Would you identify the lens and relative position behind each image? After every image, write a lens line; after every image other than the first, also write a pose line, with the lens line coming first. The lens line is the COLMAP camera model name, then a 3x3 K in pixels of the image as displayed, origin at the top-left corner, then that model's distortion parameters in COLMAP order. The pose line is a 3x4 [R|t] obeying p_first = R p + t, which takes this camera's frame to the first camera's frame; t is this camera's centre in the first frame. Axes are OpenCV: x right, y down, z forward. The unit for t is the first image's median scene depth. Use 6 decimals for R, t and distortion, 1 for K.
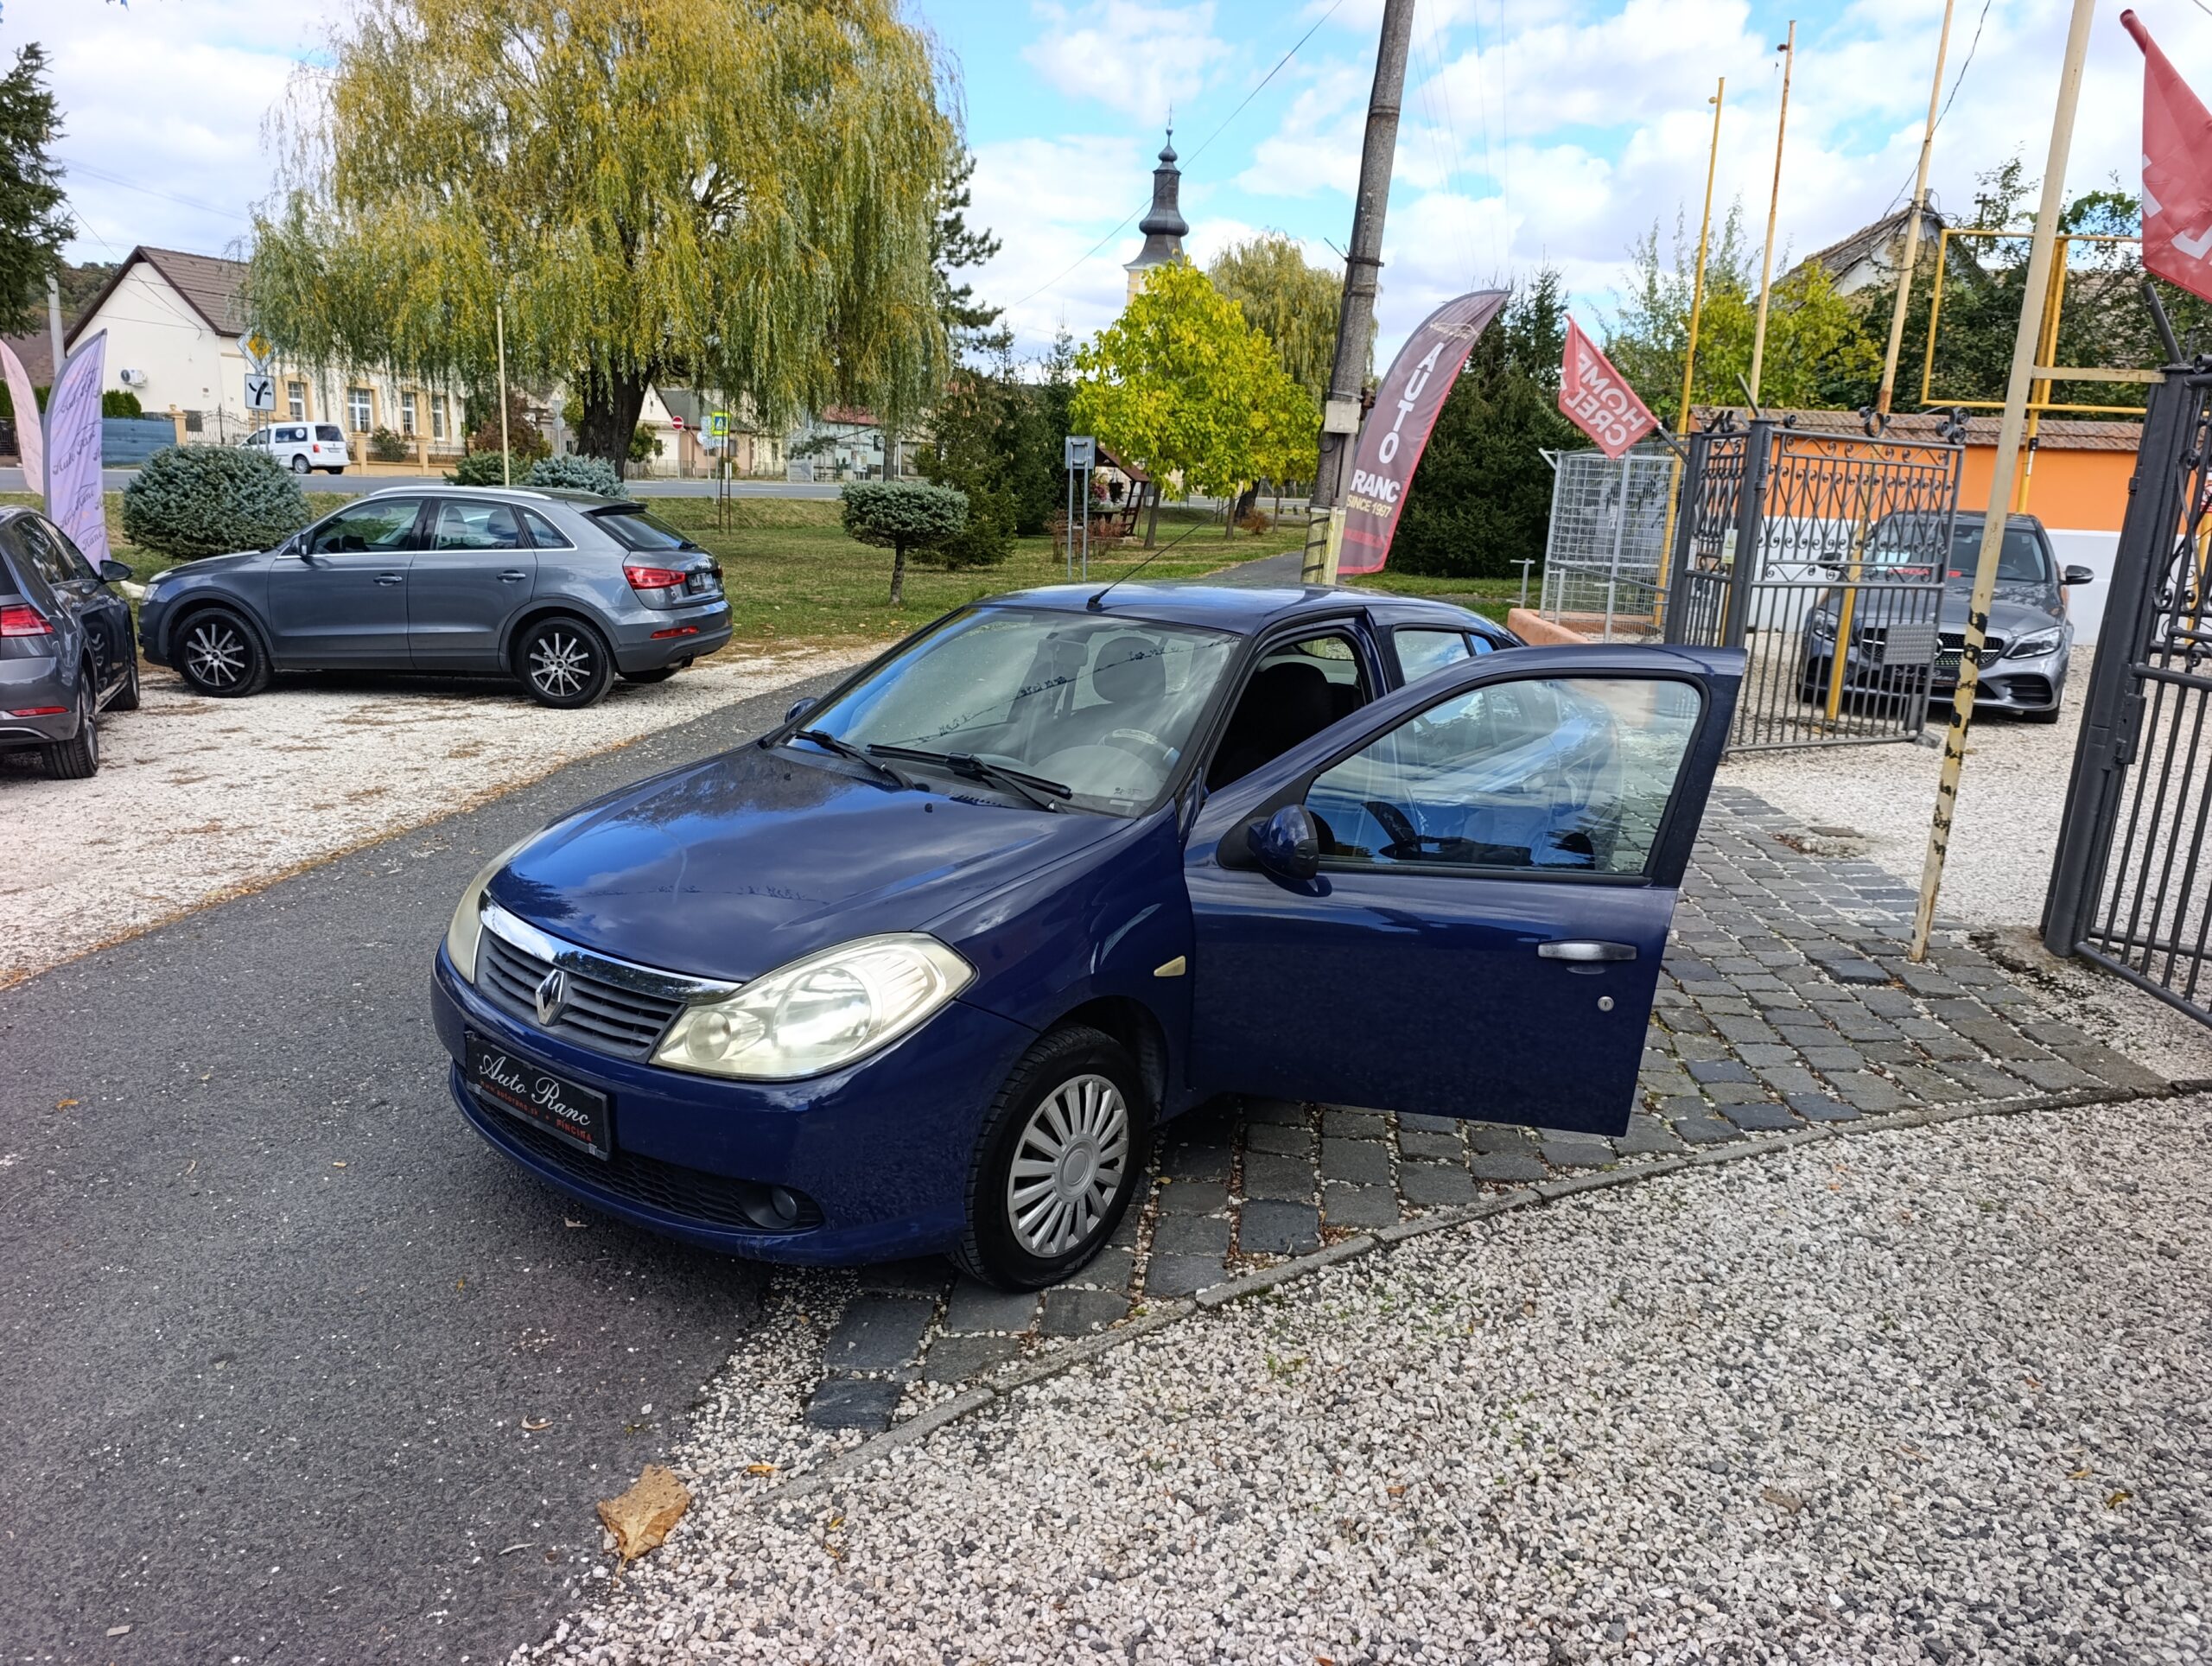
lens RADIAL K [[1516.9, 0, 1105.9], [0, 1516.9, 808.7], [0, 0, 1]] dist [-0.002946, -0.006198]
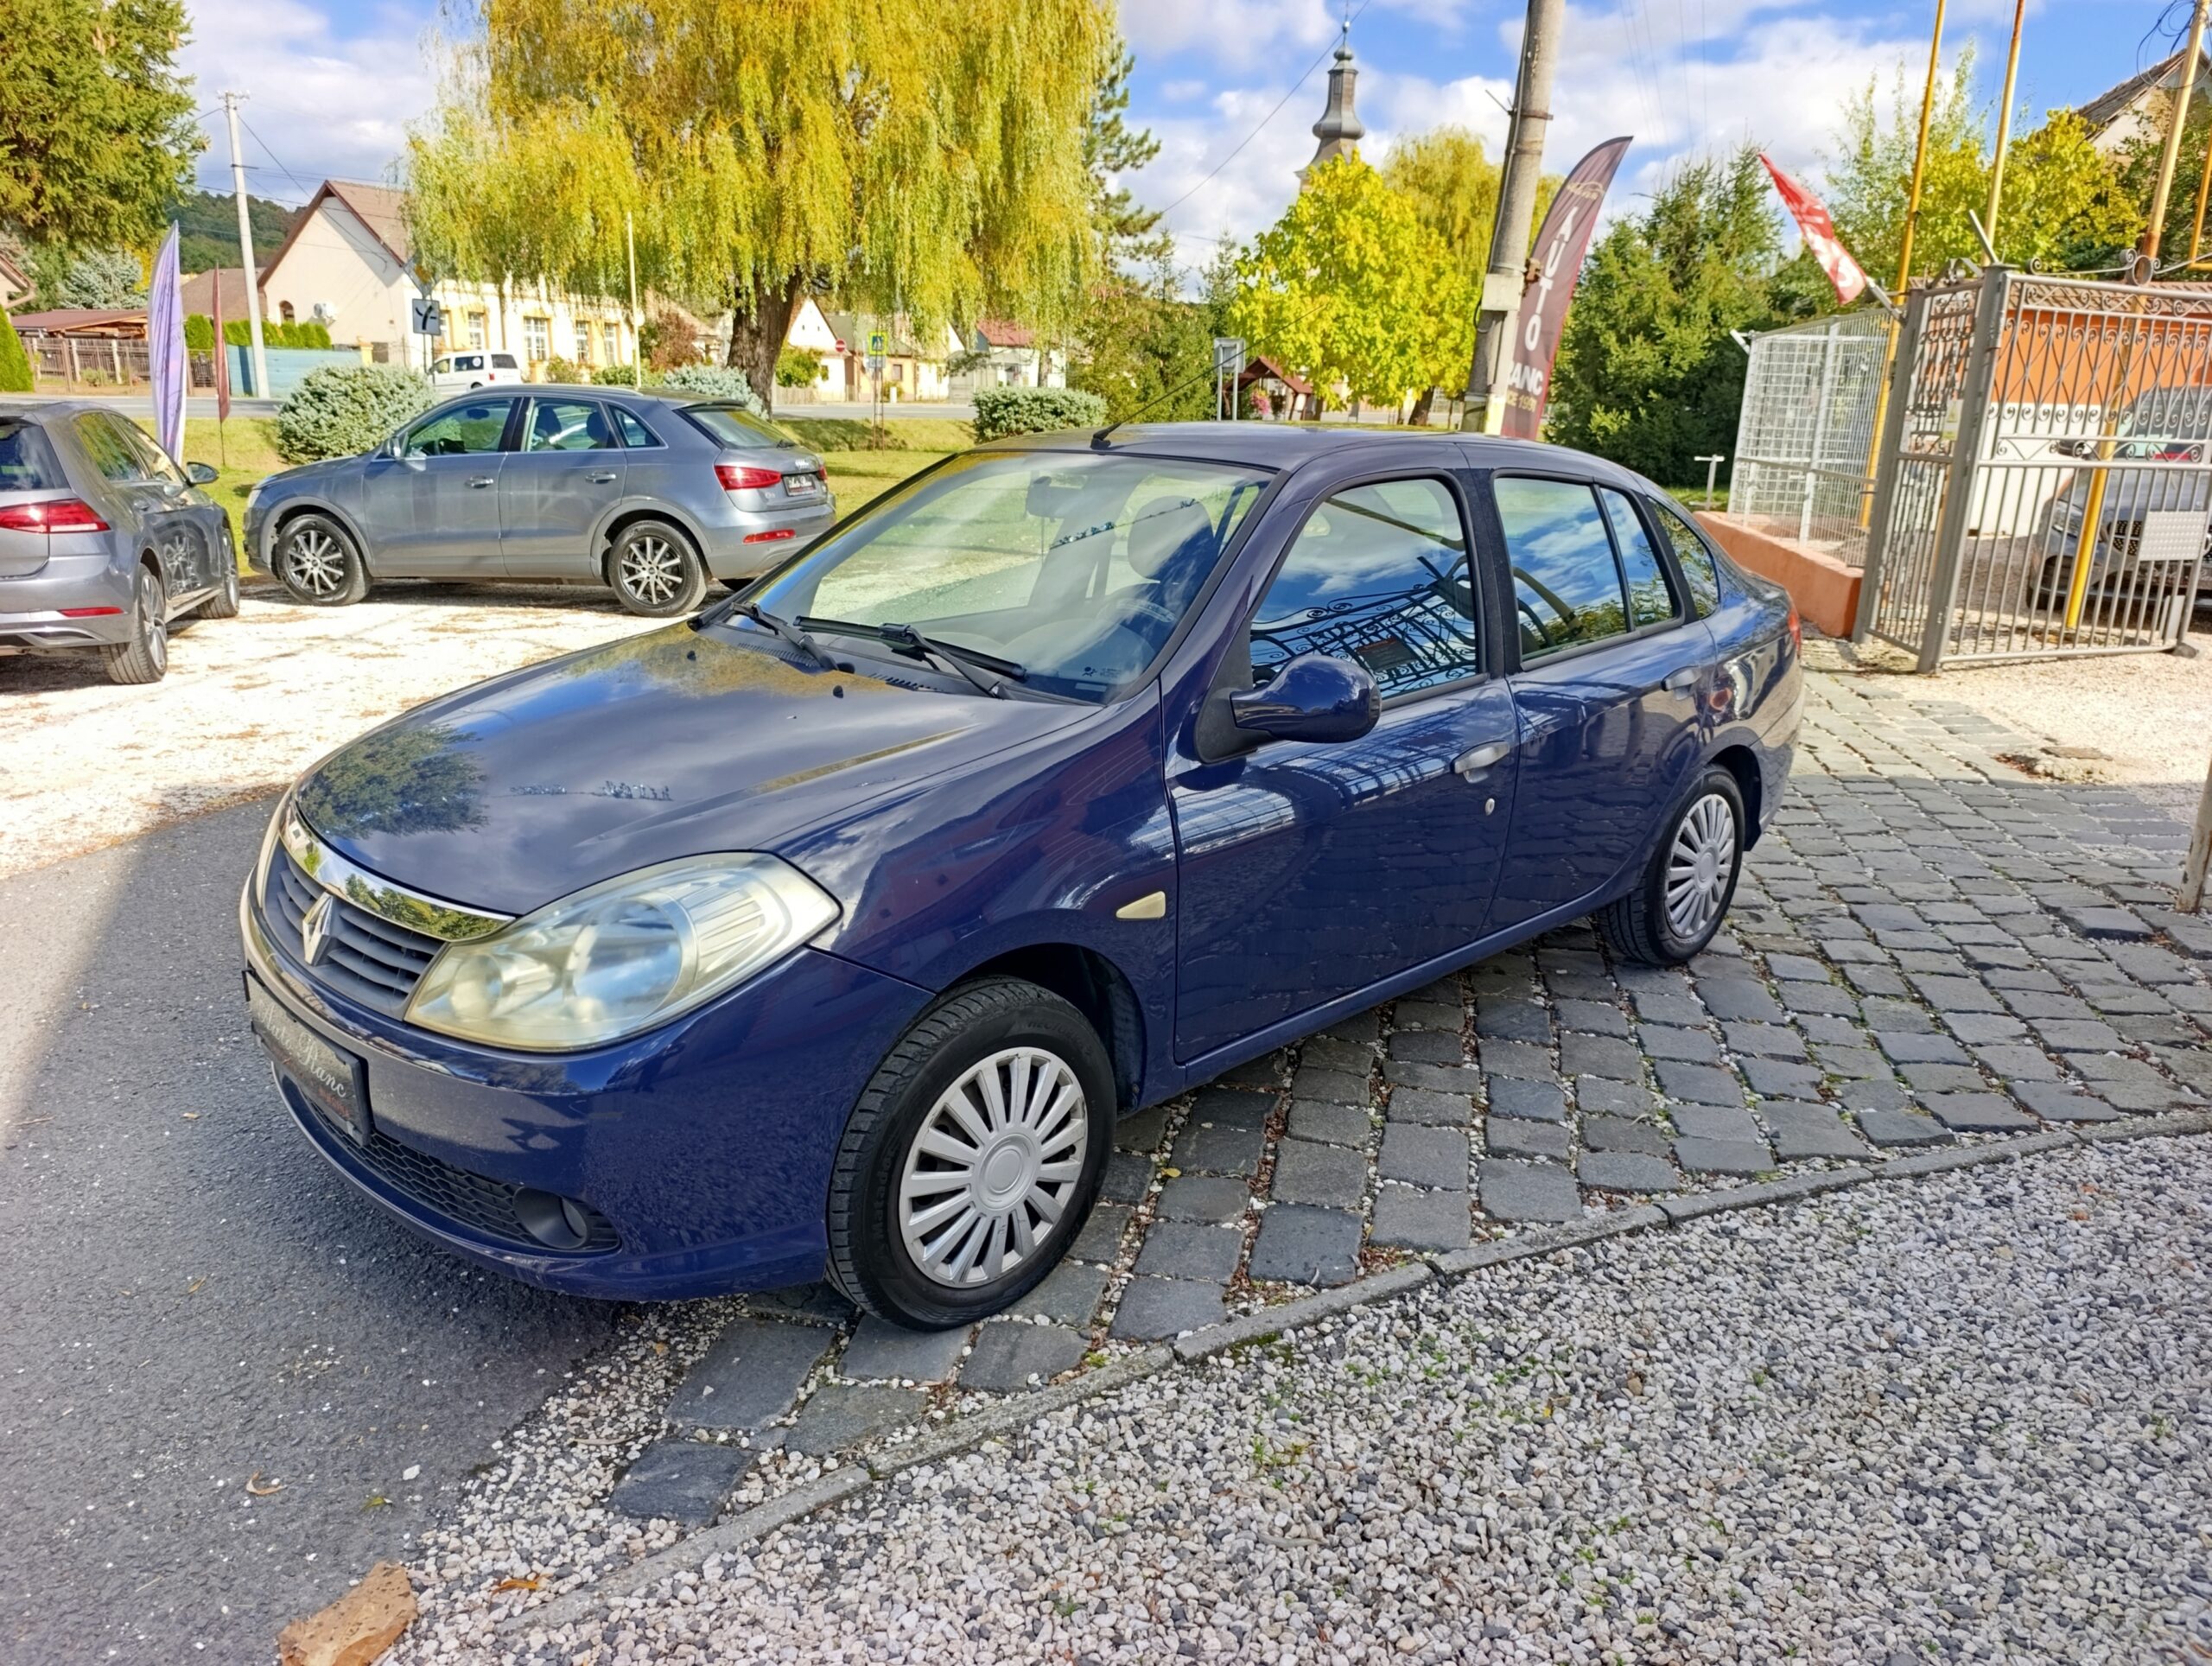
lens RADIAL K [[1516.9, 0, 1105.9], [0, 1516.9, 808.7], [0, 0, 1]] dist [-0.002946, -0.006198]
pose [[0.993693, 0.013047, -0.111374, 0.100924], [-0.007804, 0.998846, 0.047386, 0.022841], [0.111863, -0.046218, 0.992648, 0.256066]]
